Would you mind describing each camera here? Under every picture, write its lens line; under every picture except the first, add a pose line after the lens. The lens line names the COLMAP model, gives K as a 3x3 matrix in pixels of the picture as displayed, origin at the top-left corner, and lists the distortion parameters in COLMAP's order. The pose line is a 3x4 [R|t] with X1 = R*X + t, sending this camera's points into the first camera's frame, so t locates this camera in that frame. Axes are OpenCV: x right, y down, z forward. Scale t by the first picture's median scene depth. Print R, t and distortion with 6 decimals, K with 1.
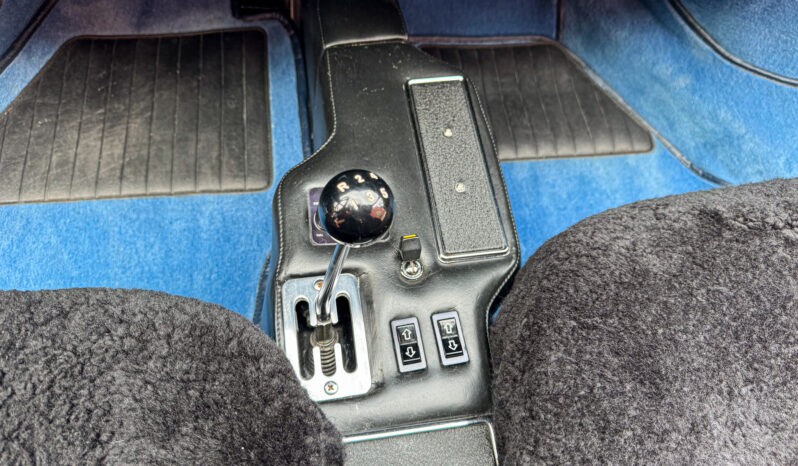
lens RADIAL K [[609.1, 0, 399.0], [0, 609.1, 233.0], [0, 0, 1]] dist [-0.004798, -0.001956]
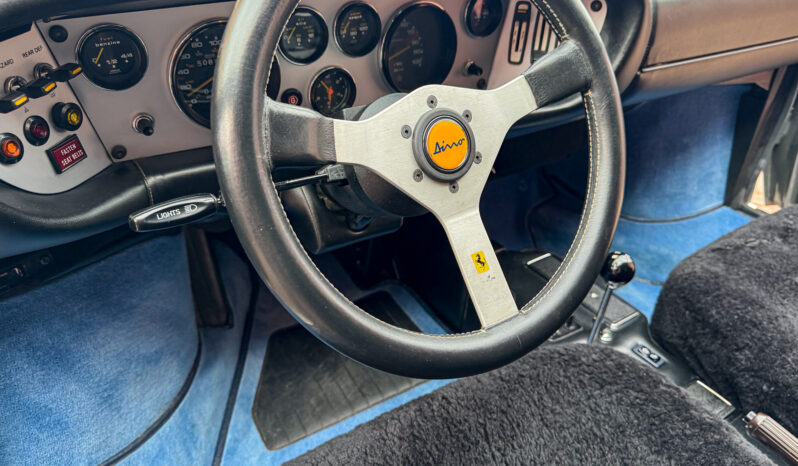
lens RADIAL K [[609.1, 0, 399.0], [0, 609.1, 233.0], [0, 0, 1]] dist [-0.004798, -0.001956]
pose [[0.904211, -0.278017, 0.324204, -1.280497], [0.401215, 0.813140, -0.421699, 0.409806], [-0.146383, 0.511381, 0.846795, -0.740794]]
